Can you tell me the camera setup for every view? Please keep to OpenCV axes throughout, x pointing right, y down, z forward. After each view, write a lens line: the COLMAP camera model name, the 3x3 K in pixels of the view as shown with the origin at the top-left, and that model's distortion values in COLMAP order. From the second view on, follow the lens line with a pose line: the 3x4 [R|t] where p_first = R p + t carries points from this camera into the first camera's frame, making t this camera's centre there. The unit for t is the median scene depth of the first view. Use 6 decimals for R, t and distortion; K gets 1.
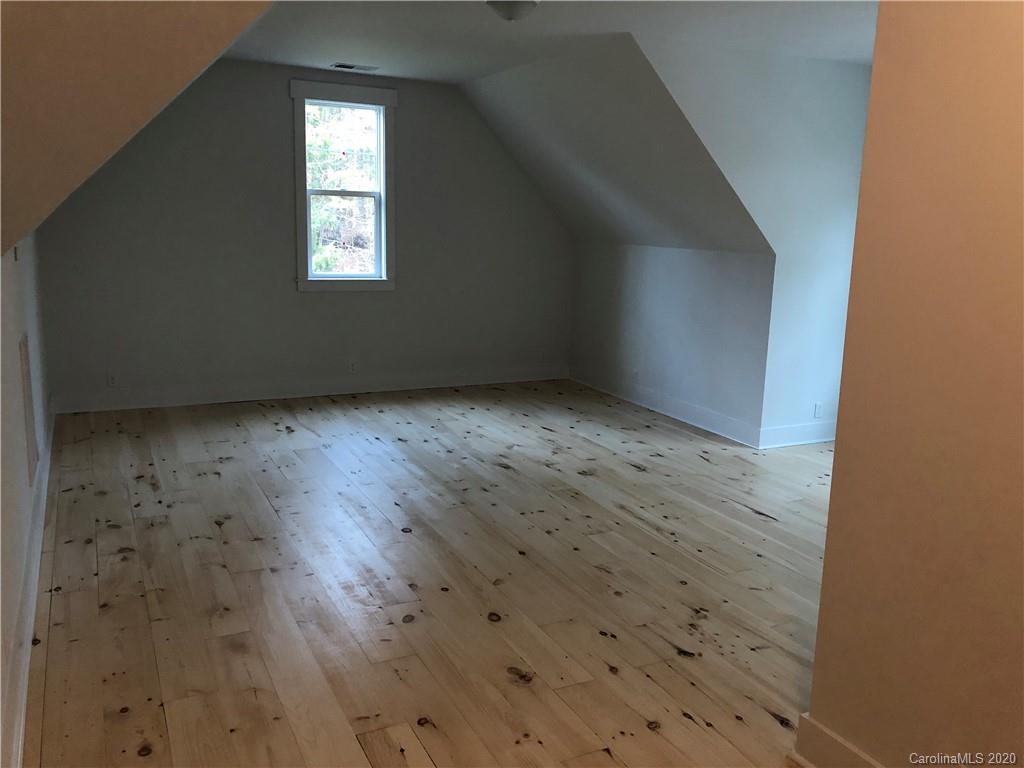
lens RADIAL K [[845.1, 0, 513.6], [0, 845.1, 377.9], [0, 0, 1]] dist [0.058890, -0.044168]
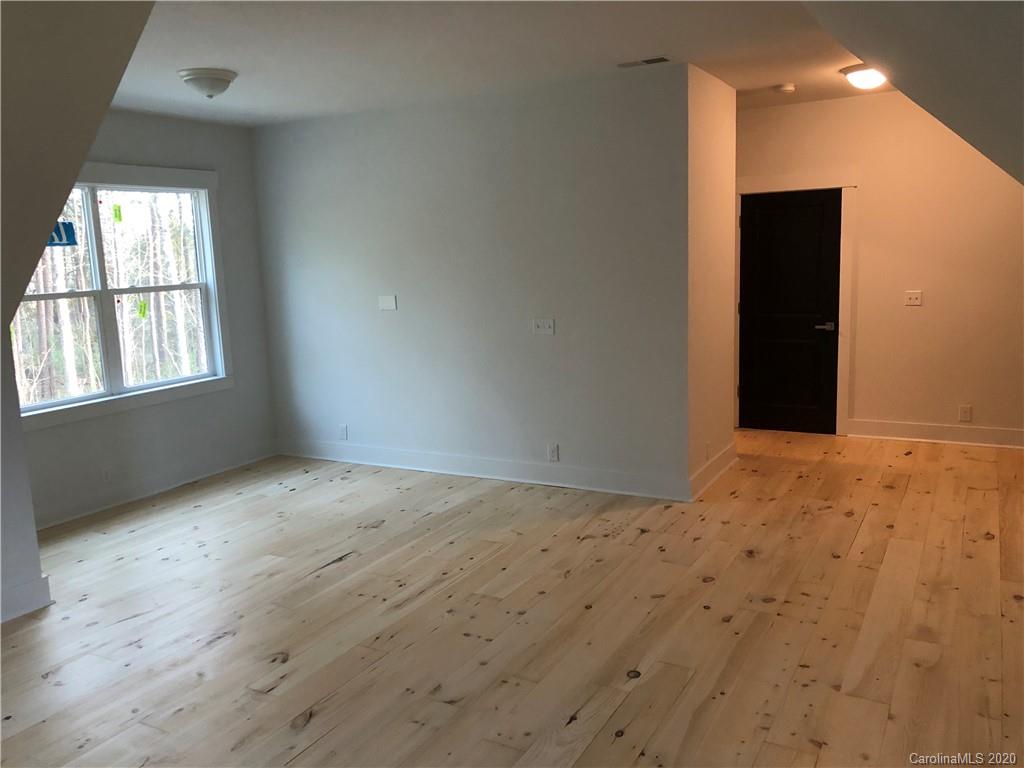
lens RADIAL K [[845.1, 0, 513.6], [0, 845.1, 377.9], [0, 0, 1]] dist [0.058890, -0.044168]
pose [[-0.567369, -0.133089, 0.812637, -0.650878], [0.173252, 0.945471, 0.275805, -0.301258], [-0.805032, 0.297274, -0.513373, 1.401460]]
